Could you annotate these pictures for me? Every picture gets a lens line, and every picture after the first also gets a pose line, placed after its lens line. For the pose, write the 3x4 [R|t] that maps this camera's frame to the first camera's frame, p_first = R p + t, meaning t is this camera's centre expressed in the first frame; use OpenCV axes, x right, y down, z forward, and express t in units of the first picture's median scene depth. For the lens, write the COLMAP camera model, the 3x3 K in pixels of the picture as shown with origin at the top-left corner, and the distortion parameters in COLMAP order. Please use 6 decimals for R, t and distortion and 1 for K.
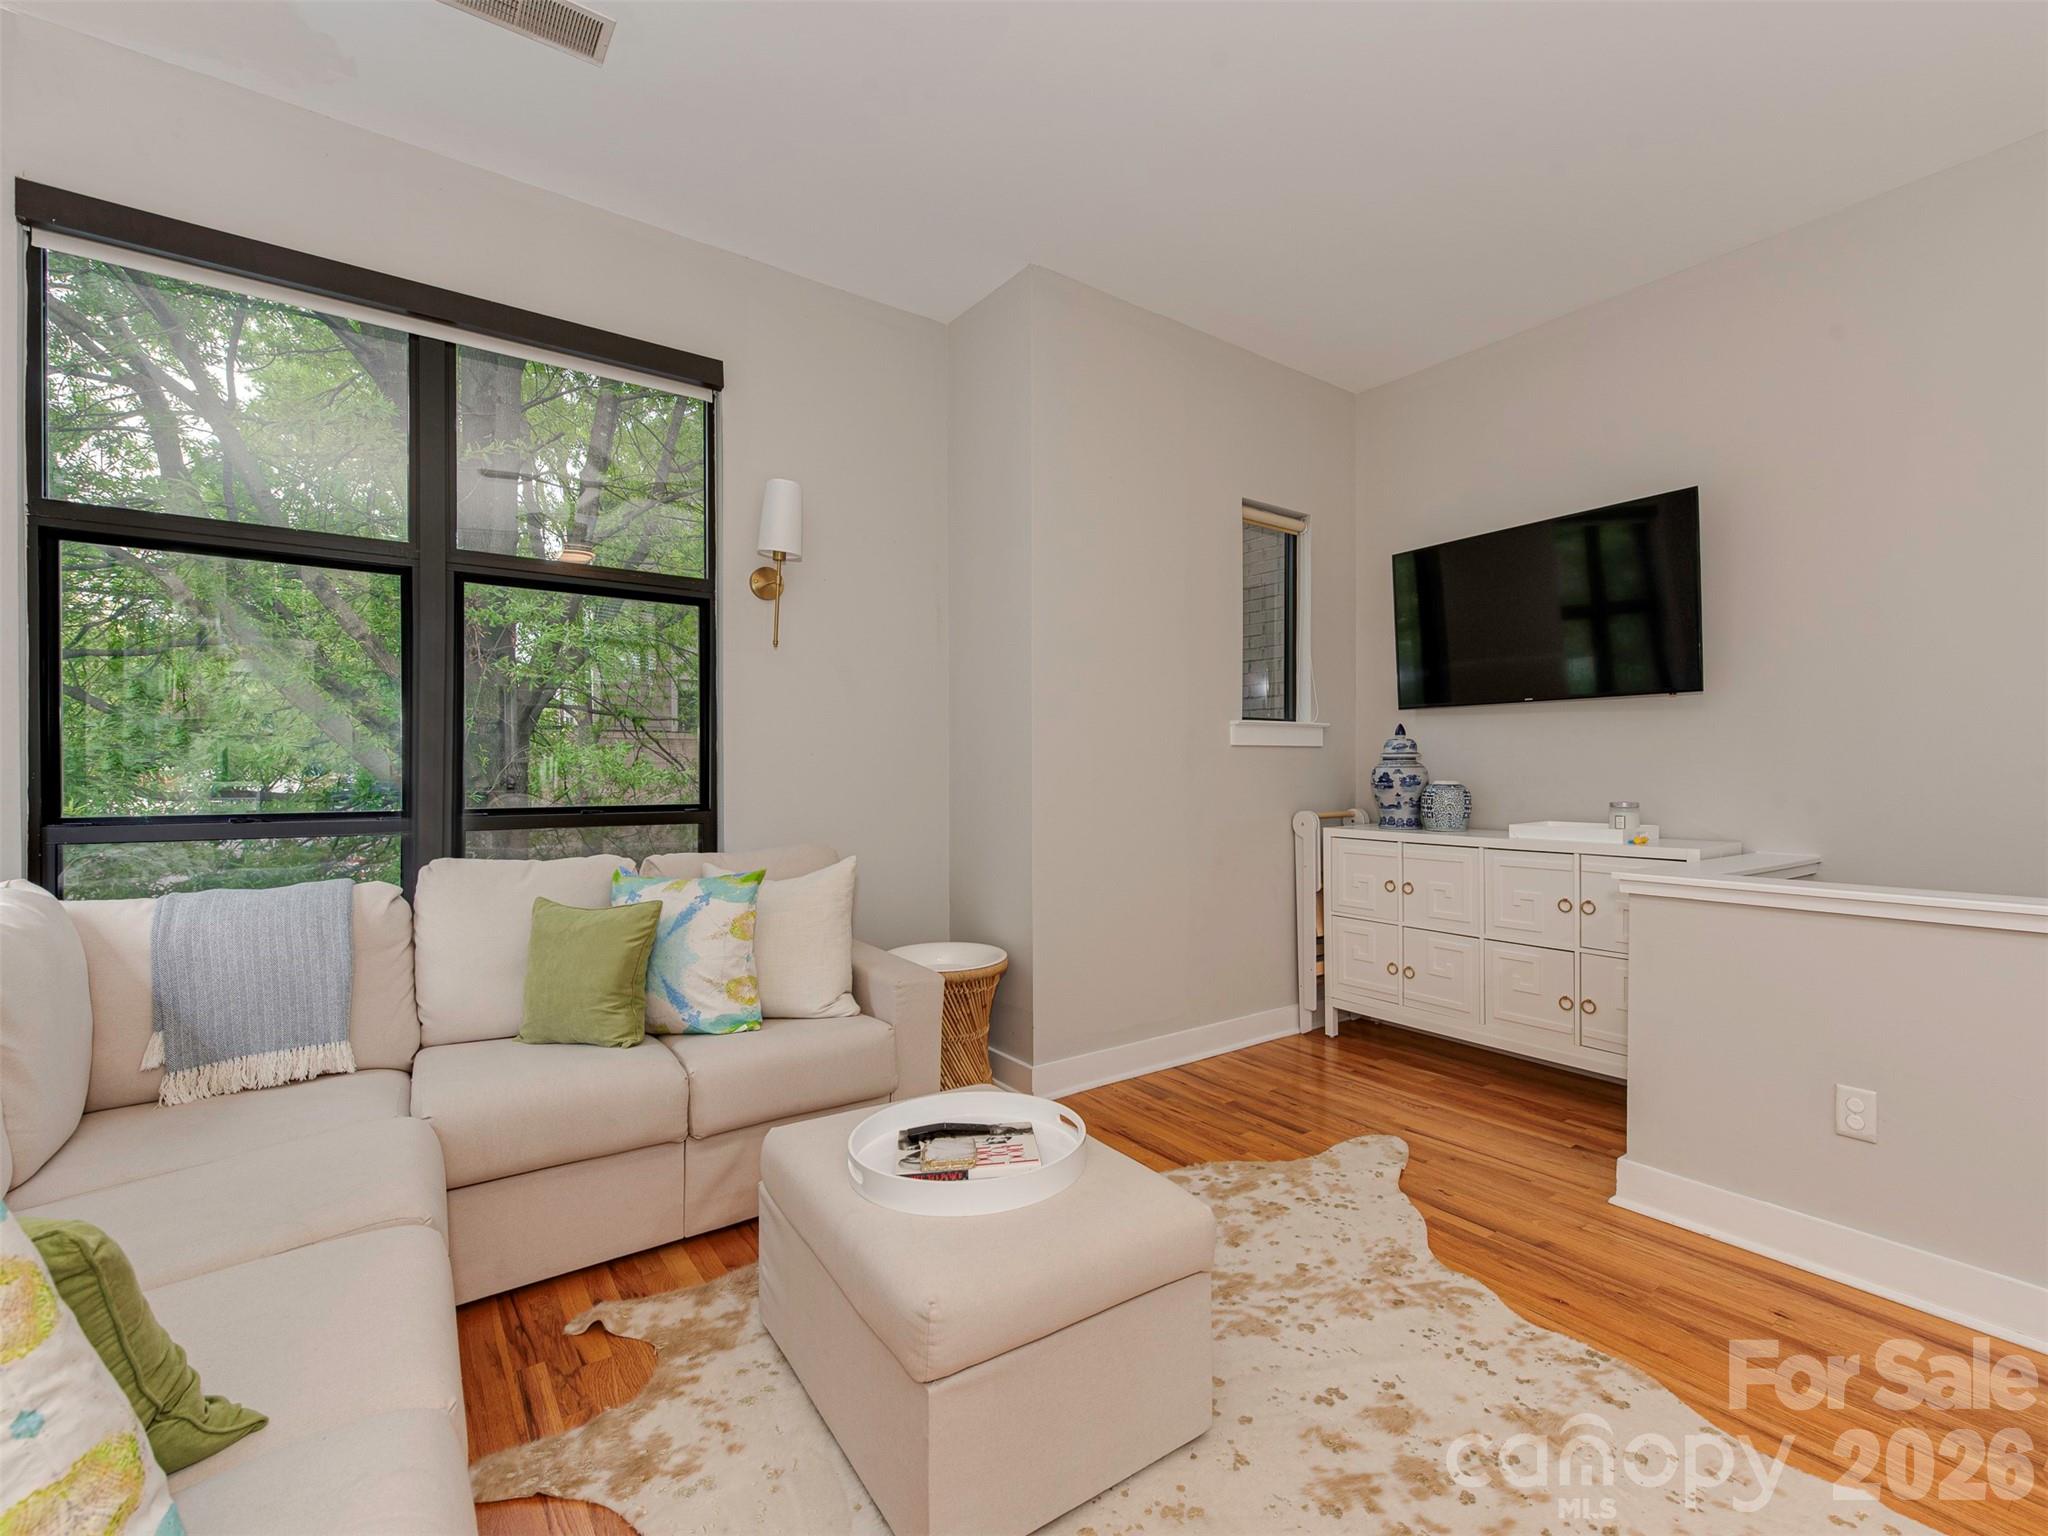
lens RADIAL K [[912.3, 0, 1075.1], [0, 912.3, 774.8], [0, 0, 1]] dist [0.001108, -0.000731]
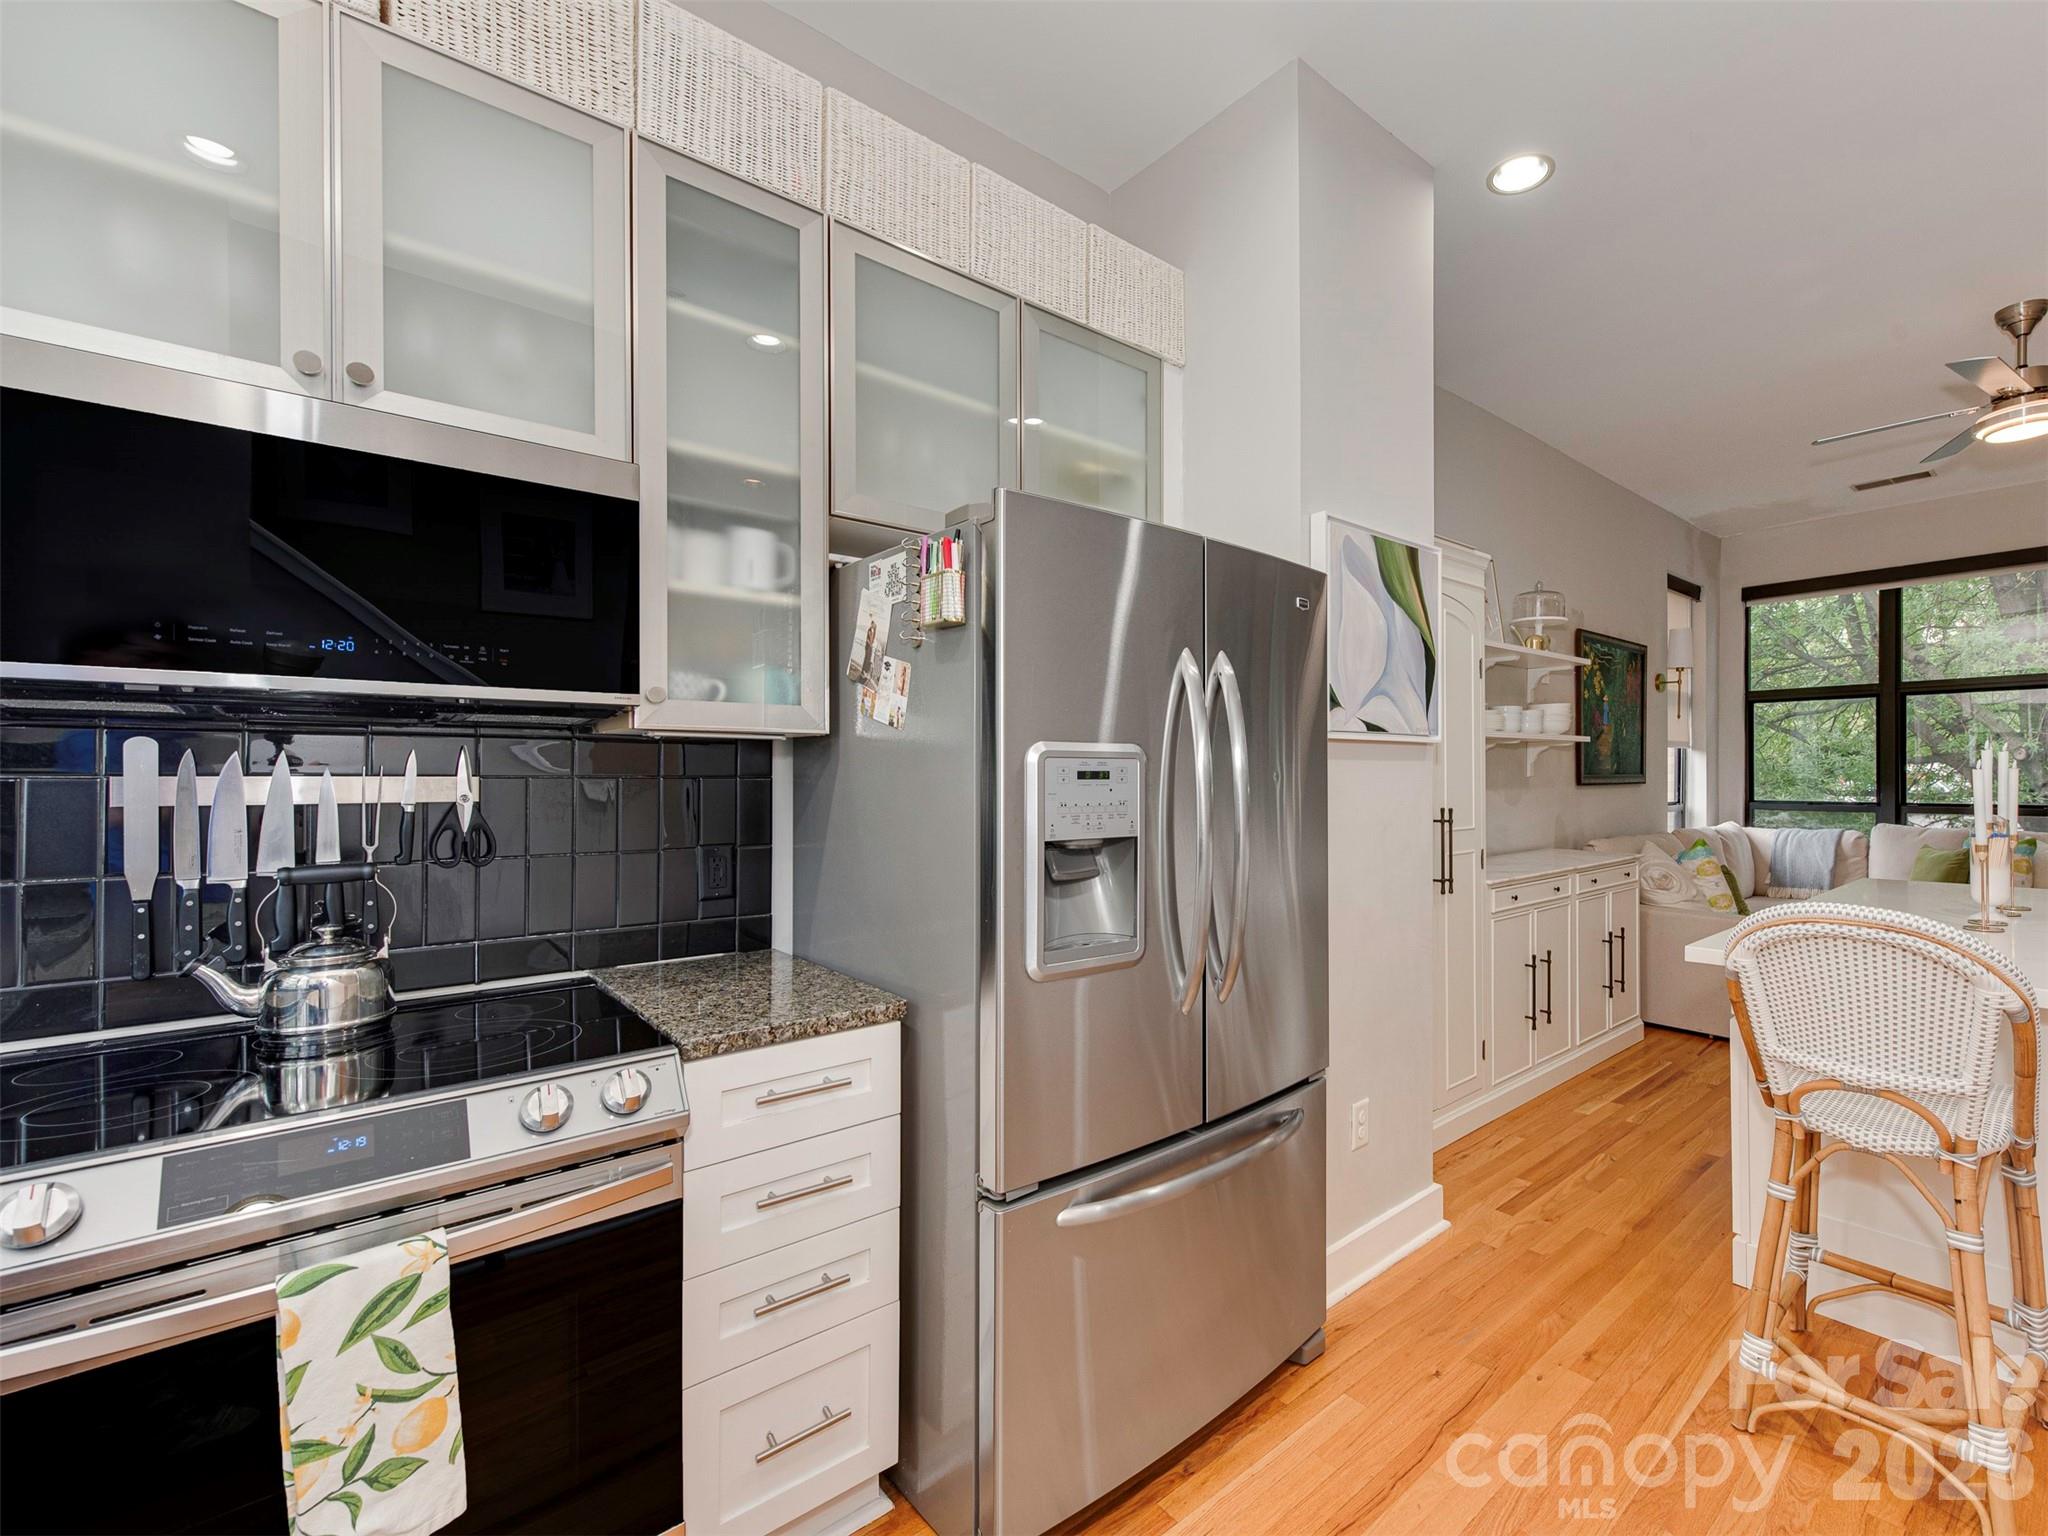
lens RADIAL K [[892.3, 0, 1130.4], [0, 892.3, 775.7], [0, 0, 1]] dist [0.002994, -0.000242]
pose [[0.070522, 0.005276, -0.997496, 1.233962], [-0.000998, 0.999986, 0.005219, -0.033579], [0.997510, 0.000627, 0.070526, -0.916246]]
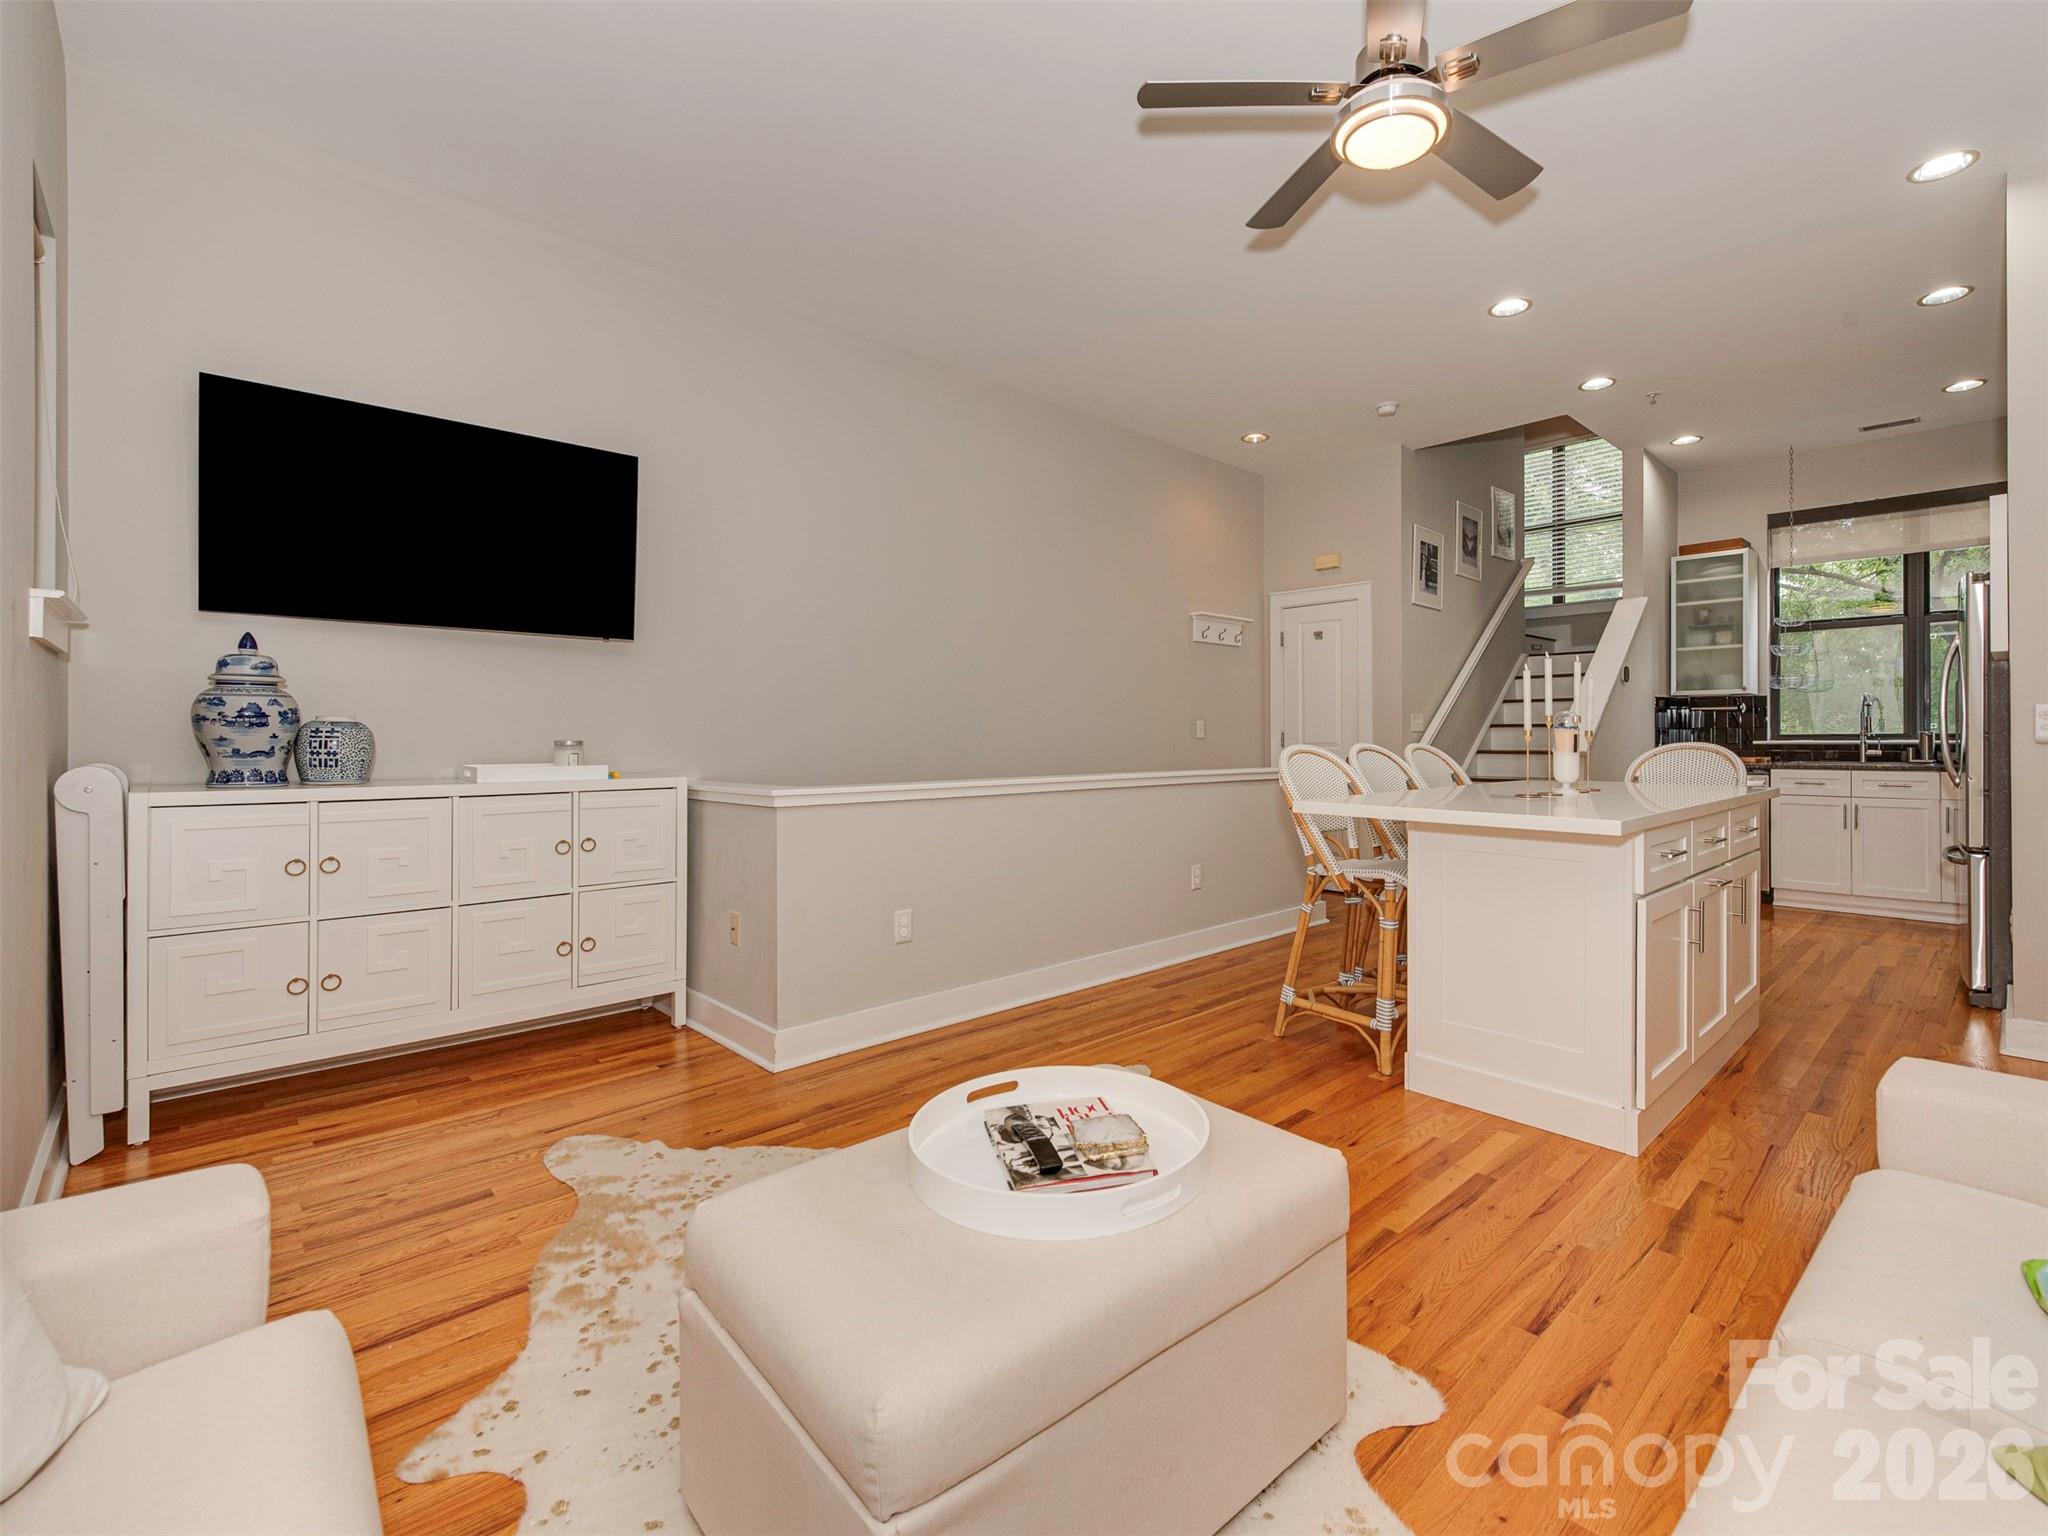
lens RADIAL K [[919.3, 0, 1074.6], [0, 919.3, 736.6], [0, 0, 1]] dist [0.003556, -0.000728]
pose [[-0.117147, 0.004536, 0.993104, -0.536555], [0.005858, 0.999975, -0.003877, 0.037713], [-0.993097, 0.005363, -0.117171, 0.638828]]
